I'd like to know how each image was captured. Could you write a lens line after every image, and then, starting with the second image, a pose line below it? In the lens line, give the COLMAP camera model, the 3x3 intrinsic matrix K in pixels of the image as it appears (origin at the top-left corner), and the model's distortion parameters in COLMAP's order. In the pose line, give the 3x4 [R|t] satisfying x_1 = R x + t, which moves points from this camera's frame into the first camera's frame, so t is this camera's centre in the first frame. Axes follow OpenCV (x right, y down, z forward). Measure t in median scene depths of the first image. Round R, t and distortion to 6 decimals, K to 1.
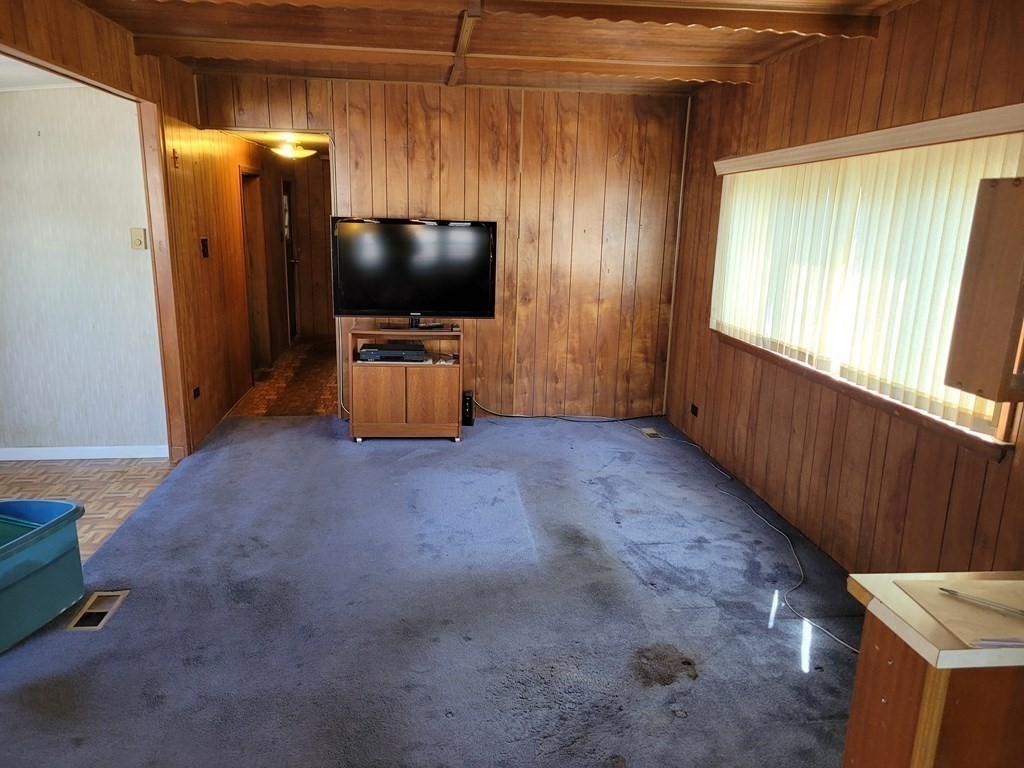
lens RADIAL K [[764.4, 0, 509.8], [0, 764.4, 400.7], [0, 0, 1]] dist [0.059456, -0.042924]
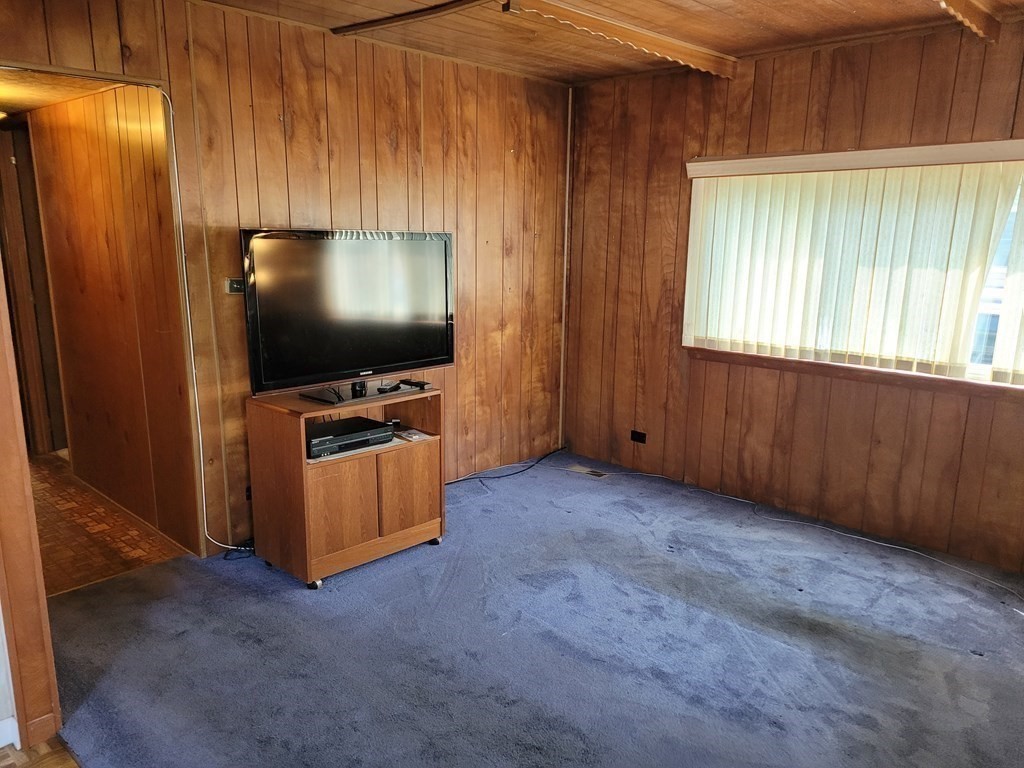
lens RADIAL K [[764.4, 0, 519.0], [0, 764.4, 400.7], [0, 0, 1]] dist [0.059456, -0.042924]
pose [[0.761183, -0.155962, 0.629504, -0.432101], [0.158997, 0.985908, 0.052007, -0.099979], [-0.628745, 0.060503, 0.775255, 0.388698]]
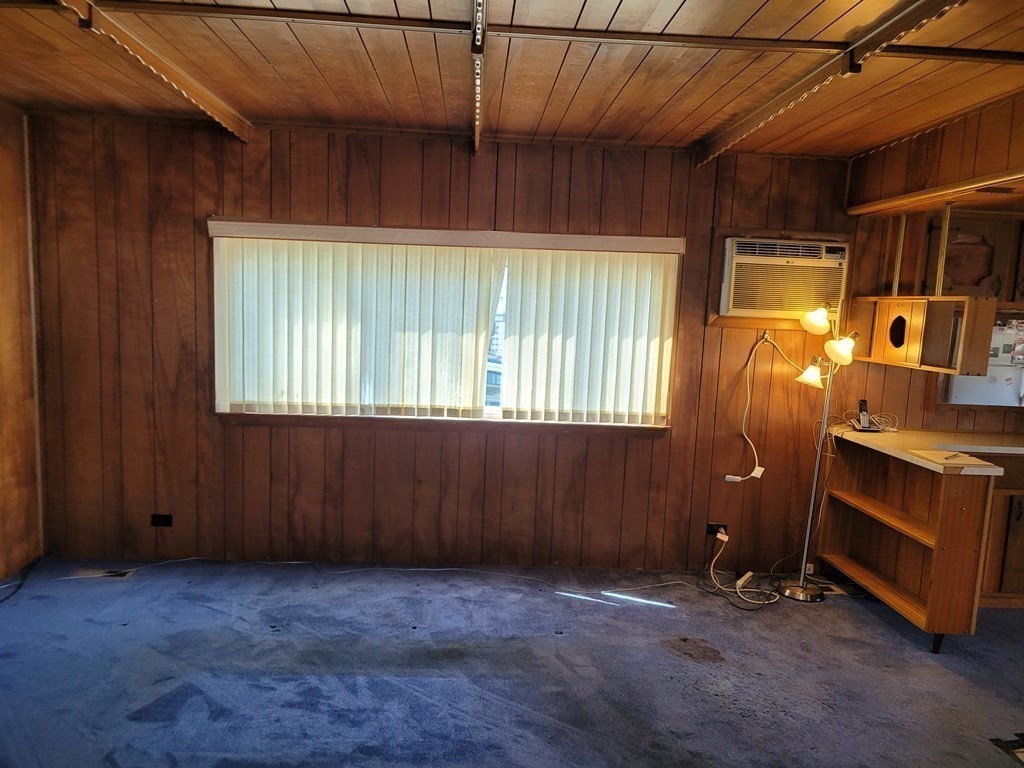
lens RADIAL K [[764.4, 0, 505.1], [0, 764.4, 402.2], [0, 0, 1]] dist [0.059456, -0.042924]
pose [[0.060063, -0.143838, 0.987777, -0.513730], [0.200320, 0.971169, 0.129239, -0.139900], [-0.977888, 0.190108, 0.087145, 0.564851]]
